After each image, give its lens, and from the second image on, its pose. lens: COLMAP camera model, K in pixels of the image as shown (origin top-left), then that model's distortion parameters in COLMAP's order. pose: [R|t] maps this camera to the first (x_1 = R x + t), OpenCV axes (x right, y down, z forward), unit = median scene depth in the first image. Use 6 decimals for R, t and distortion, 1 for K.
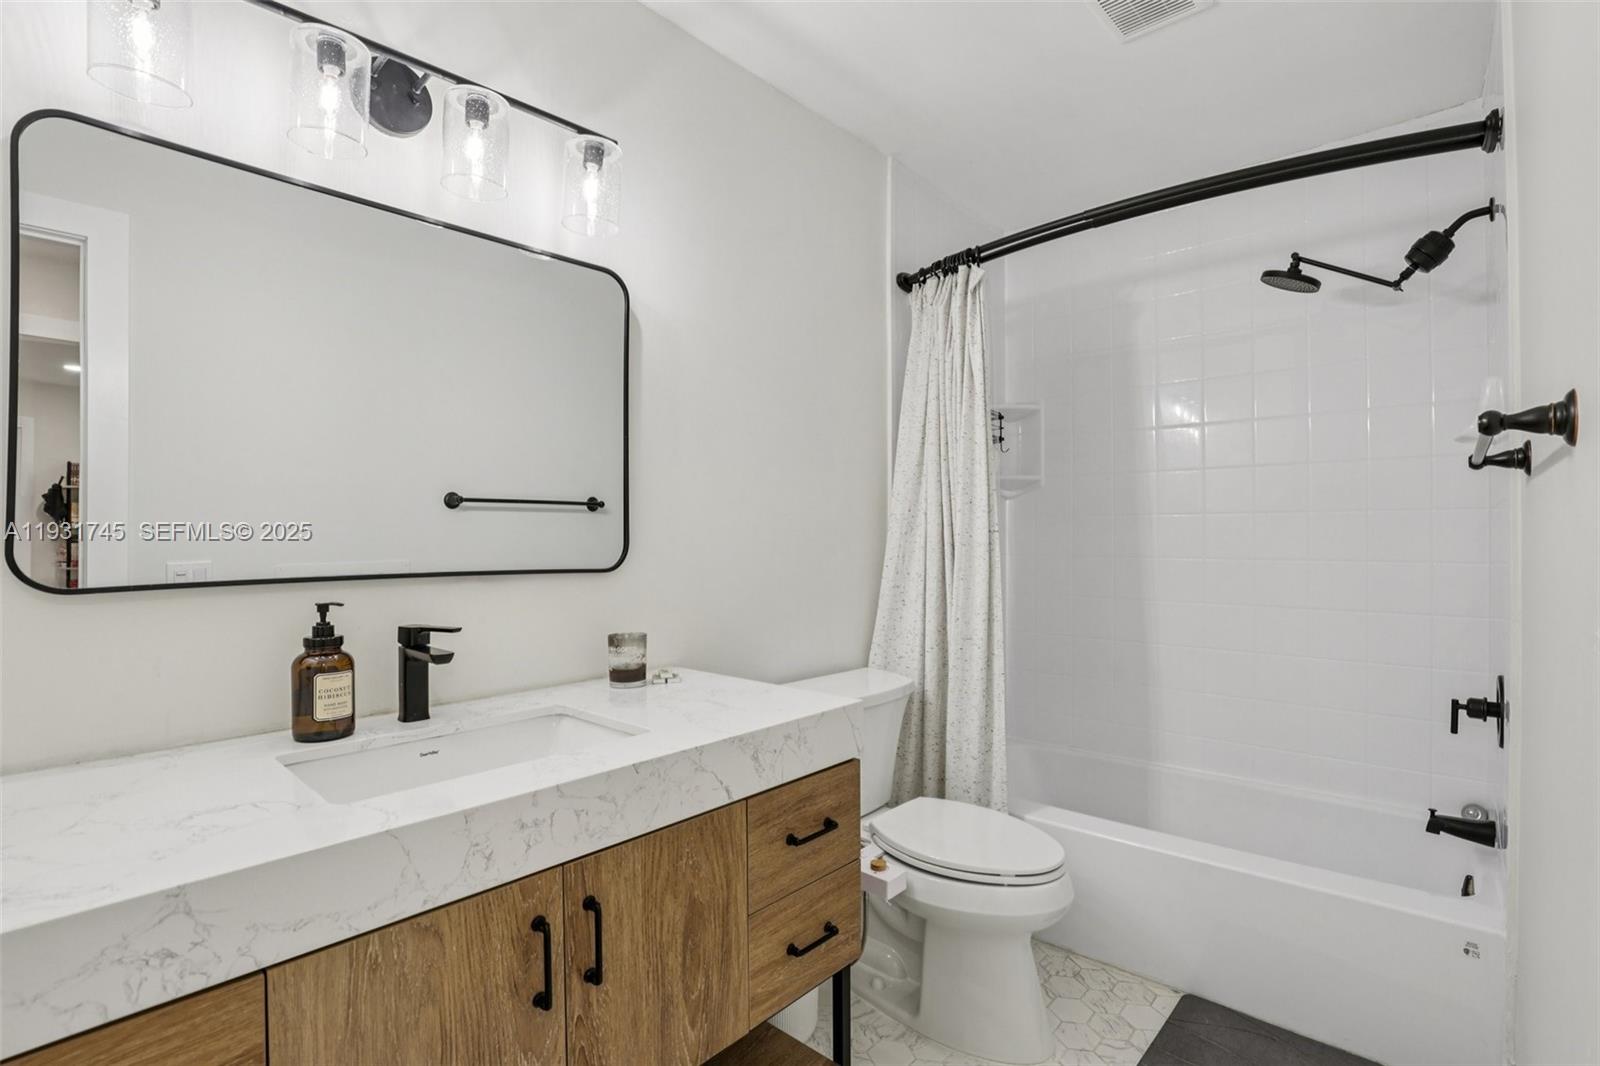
lens RADIAL K [[739.3, 0, 807.2], [0, 739.3, 530.2], [0, 0, 1]] dist [-0.025646, 0.000885]
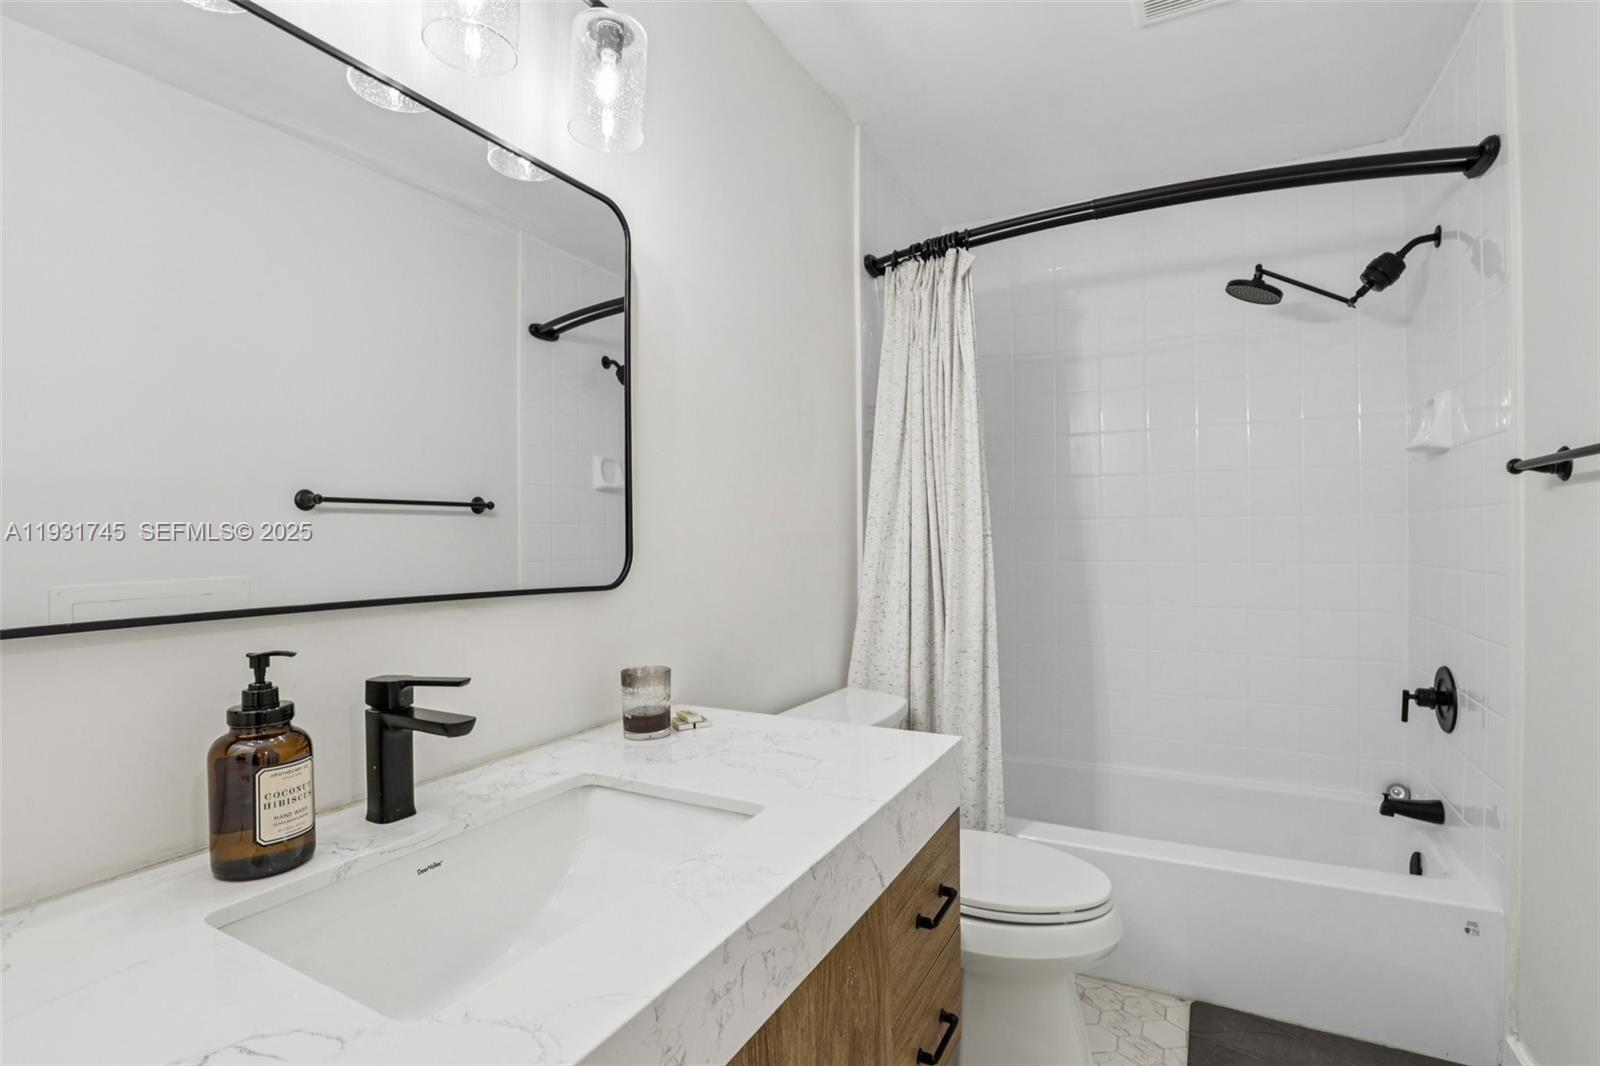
lens RADIAL K [[733.3, 0, 809.4], [0, 733.3, 539.5], [0, 0, 1]] dist [-0.028518, 0.001947]
pose [[0.970011, -0.005132, 0.243005, -0.222036], [0.003816, 0.999975, 0.005883, 0.000133], [-0.243029, -0.004779, 0.970007, 0.178614]]
